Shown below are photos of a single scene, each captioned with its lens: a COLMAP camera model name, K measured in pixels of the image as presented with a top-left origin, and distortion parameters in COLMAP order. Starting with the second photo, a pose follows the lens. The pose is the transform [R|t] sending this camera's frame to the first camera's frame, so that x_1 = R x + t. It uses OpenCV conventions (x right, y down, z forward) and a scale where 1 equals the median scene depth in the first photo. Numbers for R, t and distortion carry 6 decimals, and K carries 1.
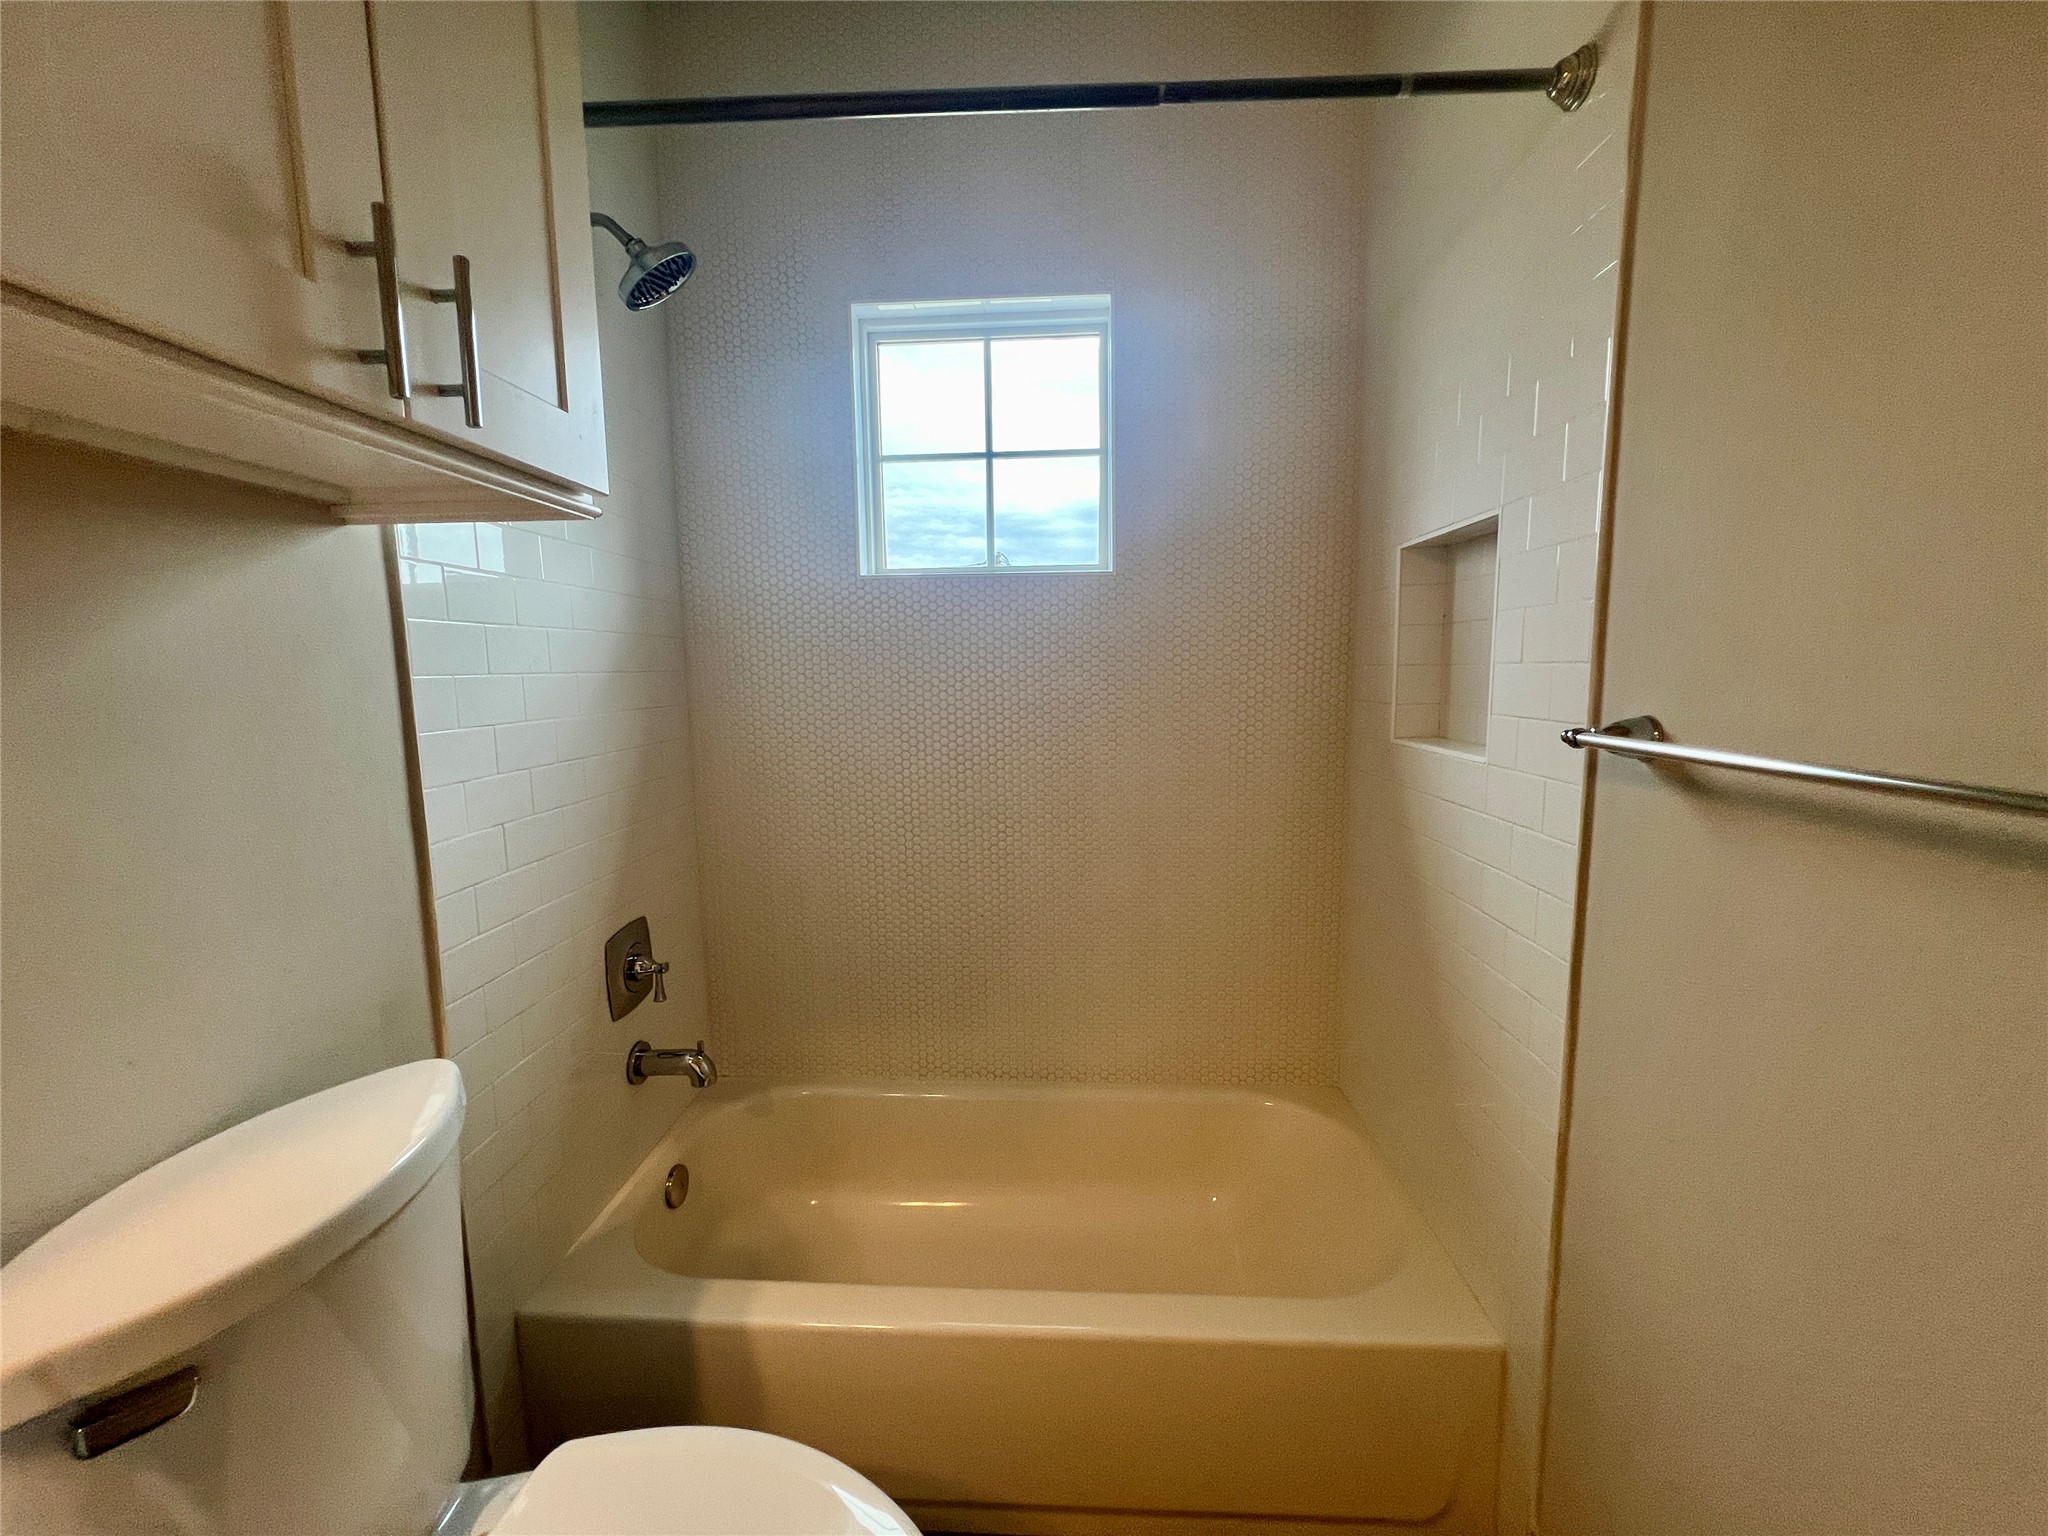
lens RADIAL K [[831.9, 0, 1023.9], [0, 831.9, 769.5], [0, 0, 1]] dist [0.000127, -0.000420]
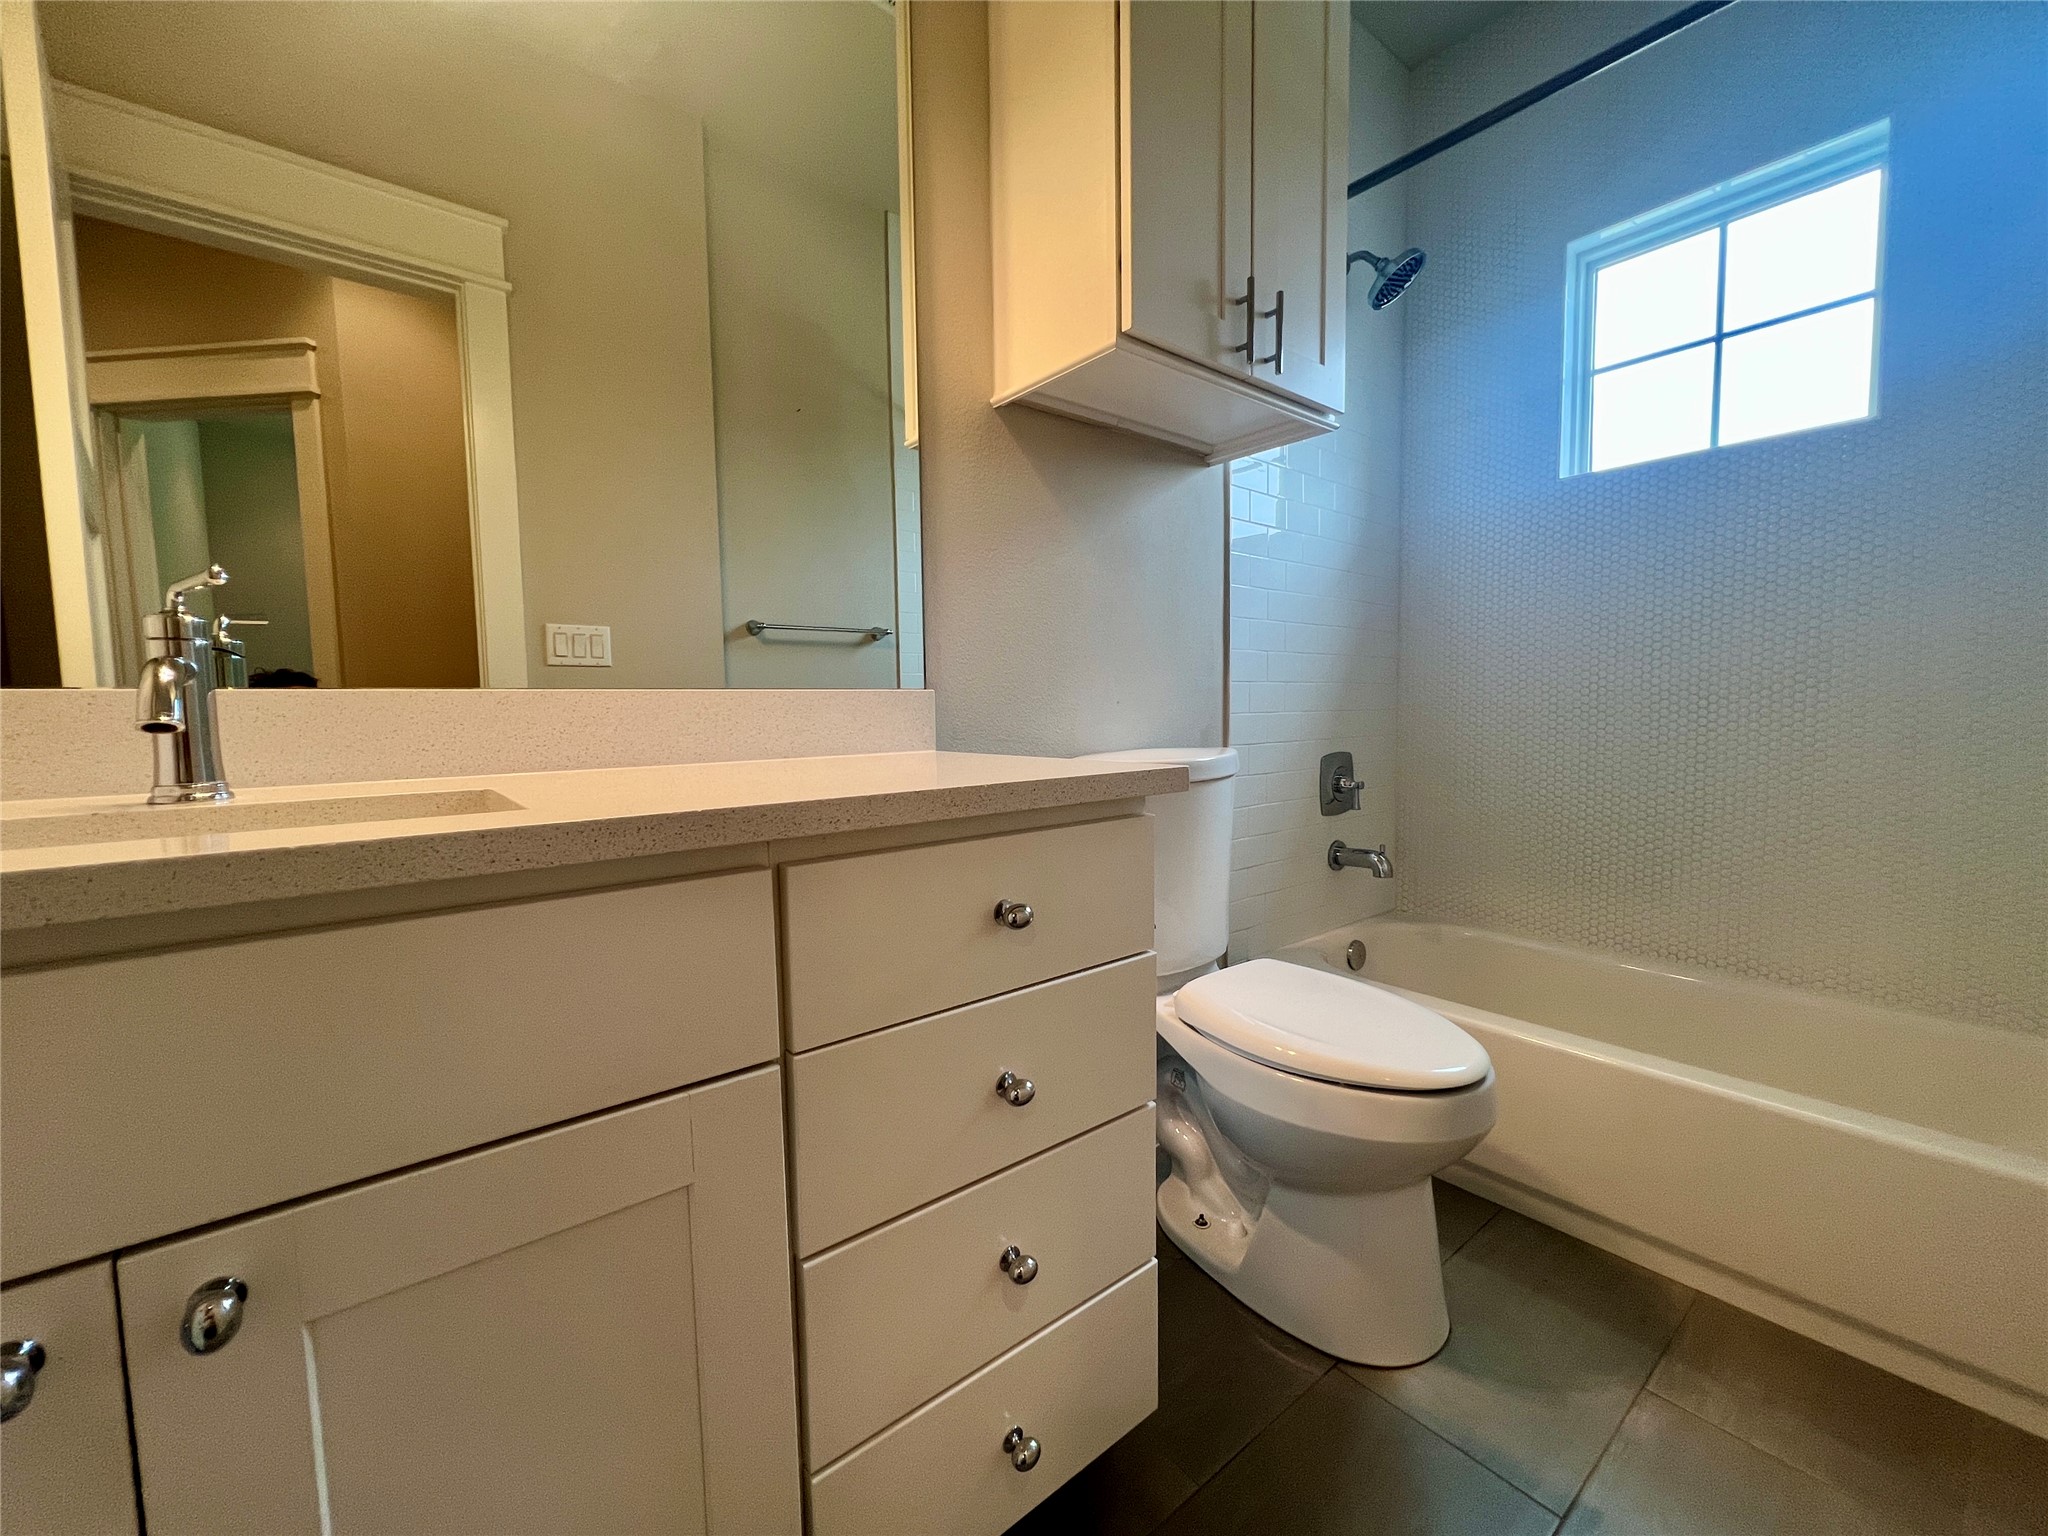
lens RADIAL K [[831.9, 0, 1022.9], [0, 831.9, 768.0], [0, 0, 1]] dist [0.000127, -0.000420]
pose [[0.672609, 0.055641, -0.737903, 0.210667], [-0.080495, 0.996753, 0.001786, 0.268535], [0.735607, 0.058196, 0.674904, -0.347783]]
